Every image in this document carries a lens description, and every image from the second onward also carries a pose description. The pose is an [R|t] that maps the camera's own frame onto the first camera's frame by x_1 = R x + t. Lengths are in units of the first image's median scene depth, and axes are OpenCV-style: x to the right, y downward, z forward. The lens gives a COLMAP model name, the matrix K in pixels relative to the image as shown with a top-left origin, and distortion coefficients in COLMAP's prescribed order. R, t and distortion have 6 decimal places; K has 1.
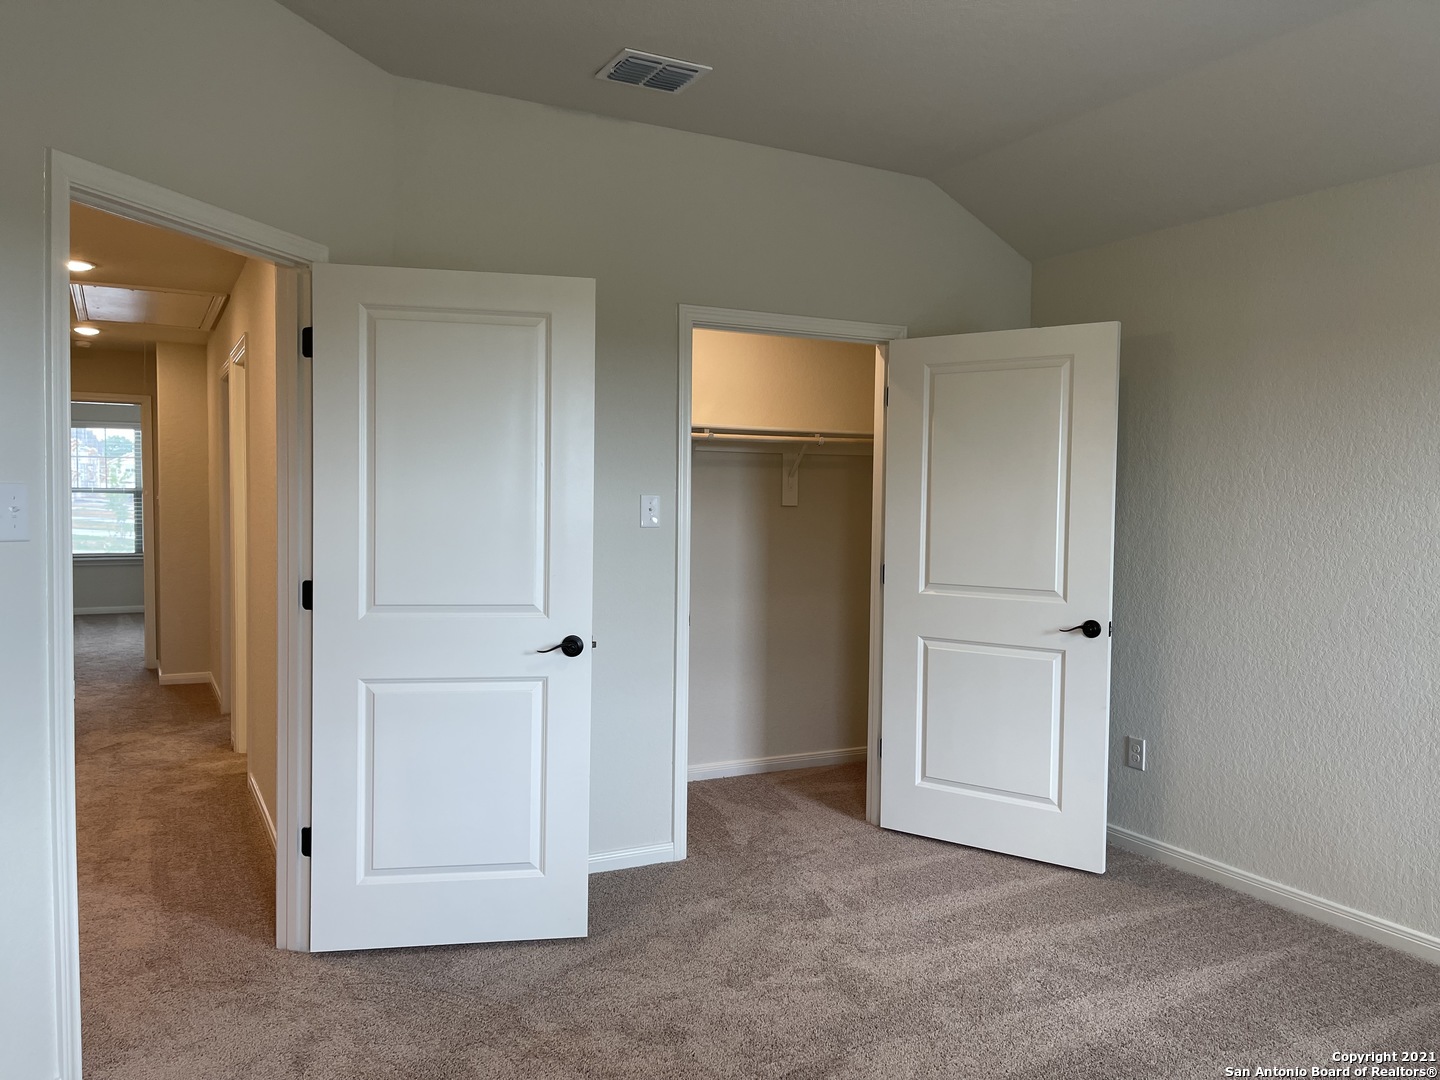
lens RADIAL K [[1093.9, 0, 724.3], [0, 1093.9, 542.5], [0, 0, 1]] dist [0.051694, -0.054750]
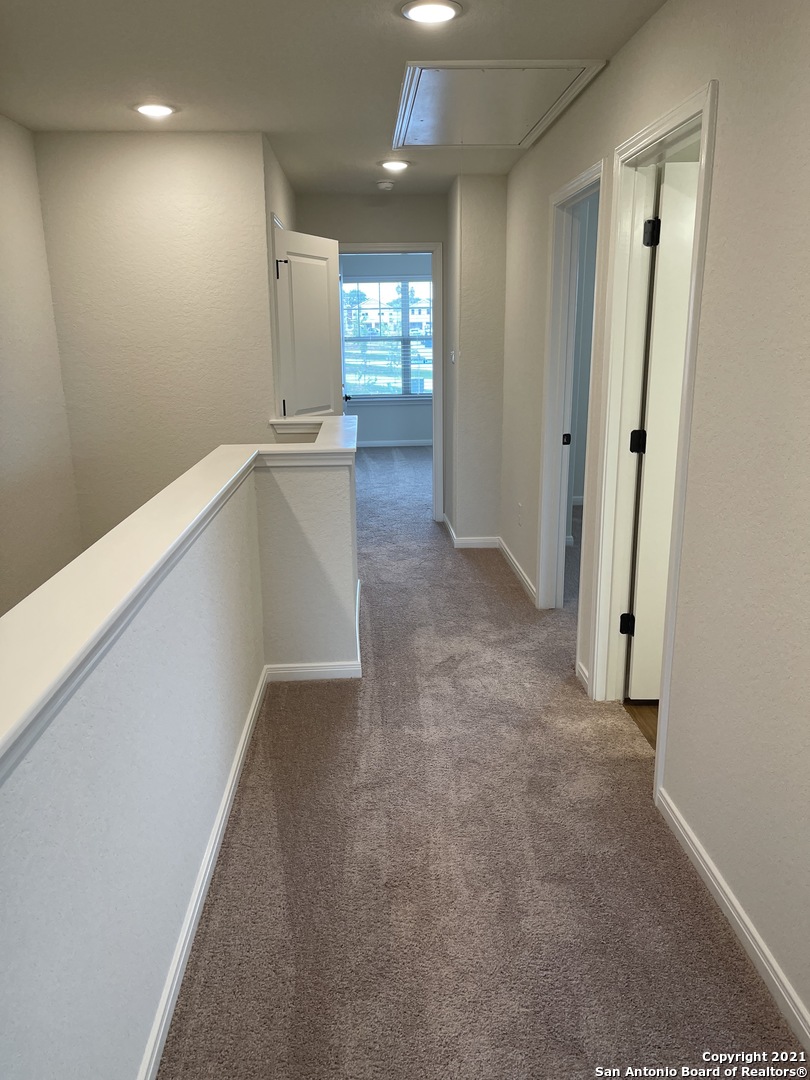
lens RADIAL K [[820.5, 0, 402.5], [0, 820.5, 542.3], [0, 0, 1]] dist [0.051694, -0.054750]
pose [[0.901429, 0.083510, -0.424796, -0.242423], [0.009129, 0.977334, 0.211506, -0.033698], [0.432831, -0.194535, 0.880235, 0.331837]]
